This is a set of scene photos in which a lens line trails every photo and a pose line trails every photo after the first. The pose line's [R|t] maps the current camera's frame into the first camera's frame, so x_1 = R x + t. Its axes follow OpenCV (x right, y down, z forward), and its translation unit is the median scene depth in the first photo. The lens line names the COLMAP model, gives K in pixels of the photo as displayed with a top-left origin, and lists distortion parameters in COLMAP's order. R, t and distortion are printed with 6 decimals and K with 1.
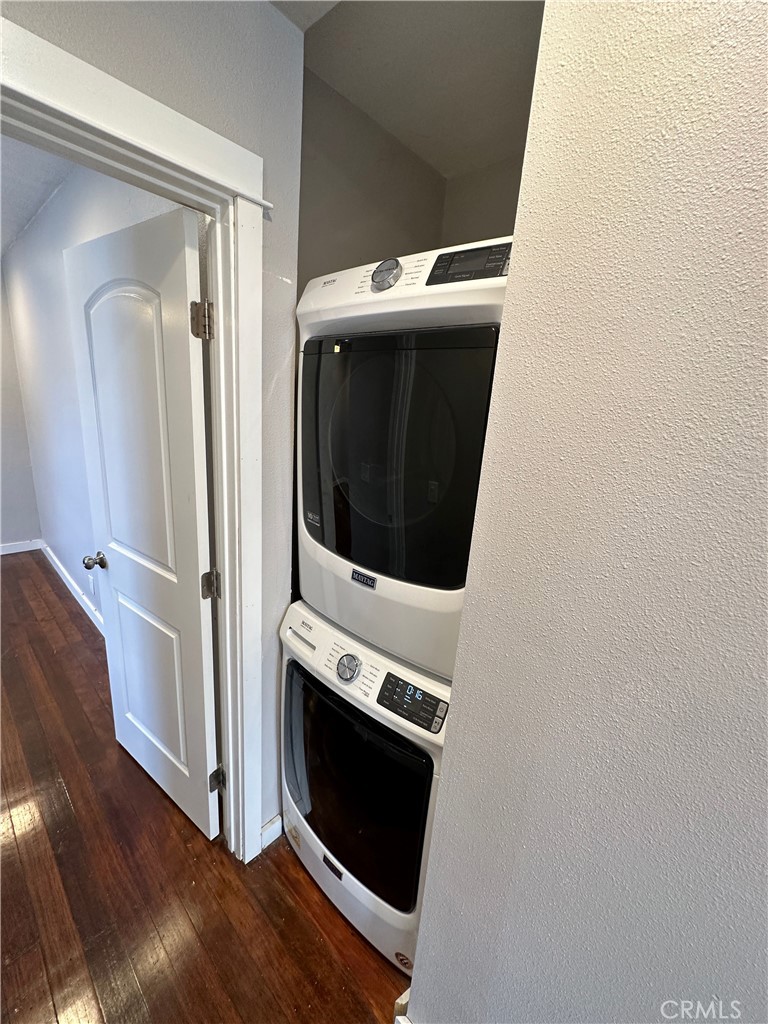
lens RADIAL K [[408.1, 0, 385.9], [0, 408.1, 510.3], [0, 0, 1]] dist [-0.002161, 0.000239]
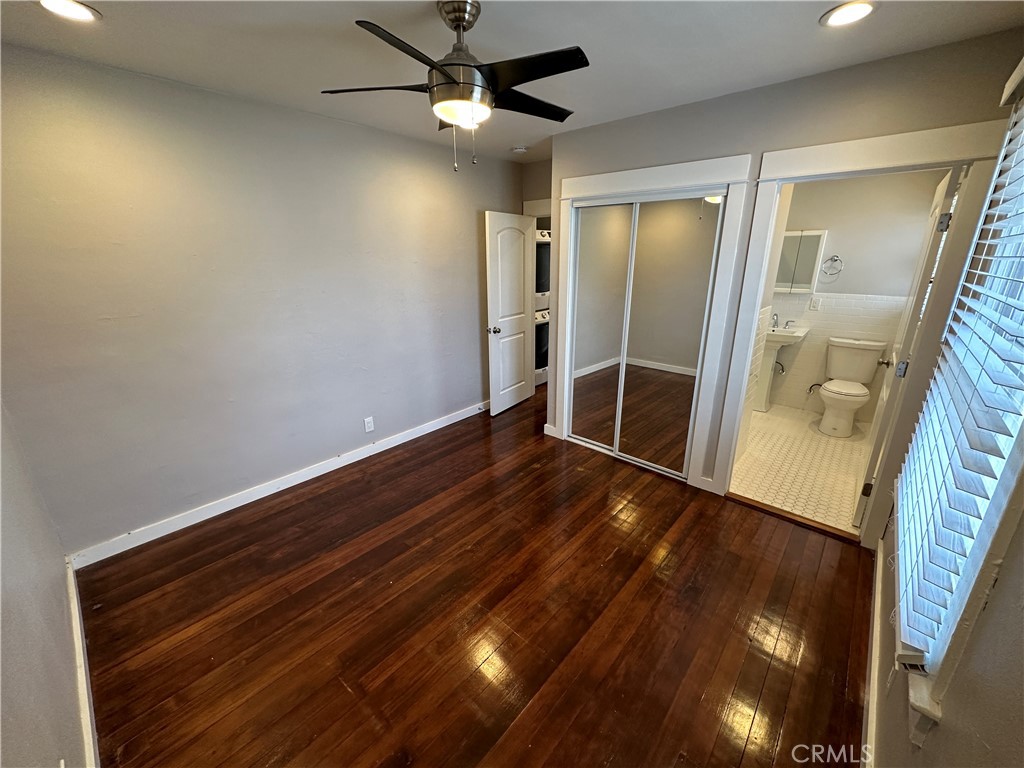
lens RADIAL K [[408.1, 0, 512.3], [0, 408.1, 378.2], [0, 0, 1]] dist [-0.002161, 0.000239]
pose [[0.003197, -0.362906, 0.931820, -2.309448], [0.259069, 0.900312, 0.349746, -0.339549], [-0.965853, 0.240288, 0.096896, 0.532098]]
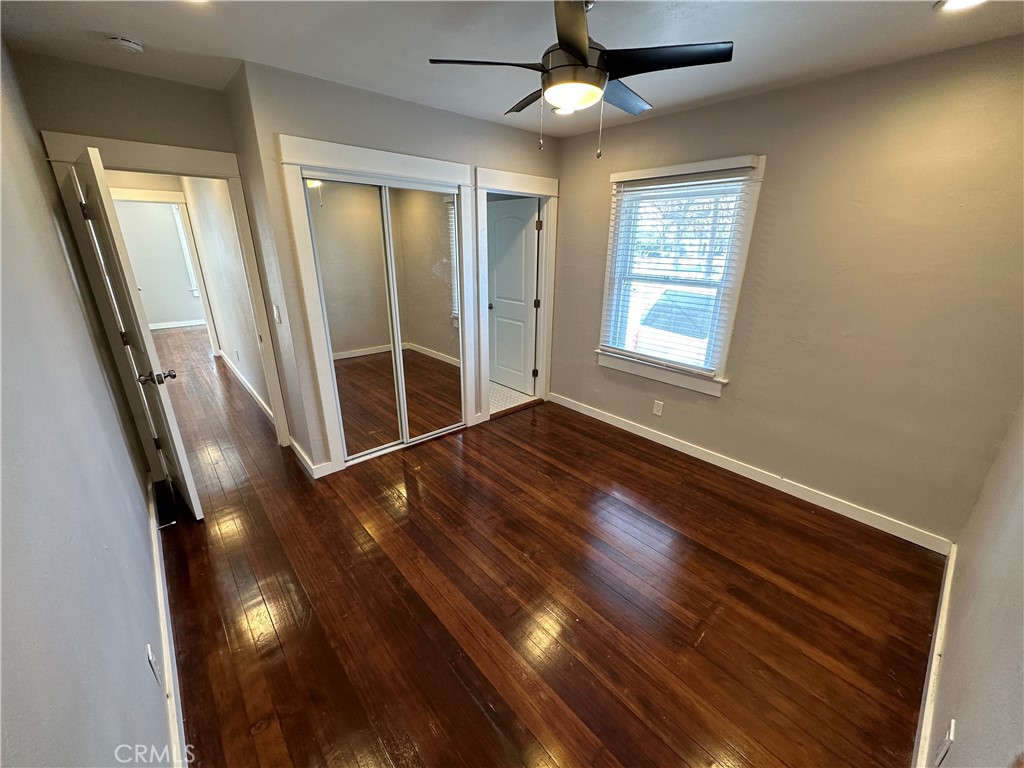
lens RADIAL K [[408.1, 0, 512.1], [0, 408.1, 382.8], [0, 0, 1]] dist [-0.002161, 0.000239]
pose [[-0.989465, -0.121335, 0.078977, -1.455902], [-0.055758, 0.822821, 0.565559, -0.521476], [-0.133606, 0.555197, -0.820917, 1.462109]]
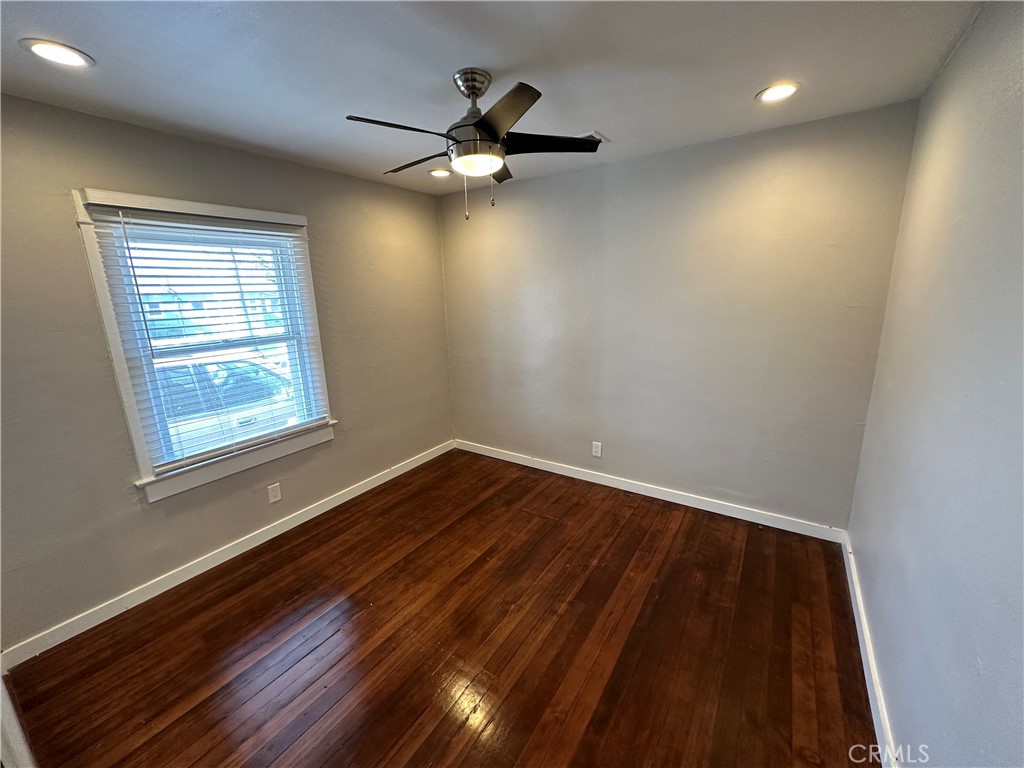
lens RADIAL K [[408.1, 0, 520.6], [0, 408.1, 379.8], [0, 0, 1]] dist [-0.002161, 0.000239]
pose [[0.155655, 0.135553, -0.978467, -0.574281], [-0.212226, 0.971998, 0.100896, -0.220866], [0.964744, 0.191951, 0.180064, 0.593721]]
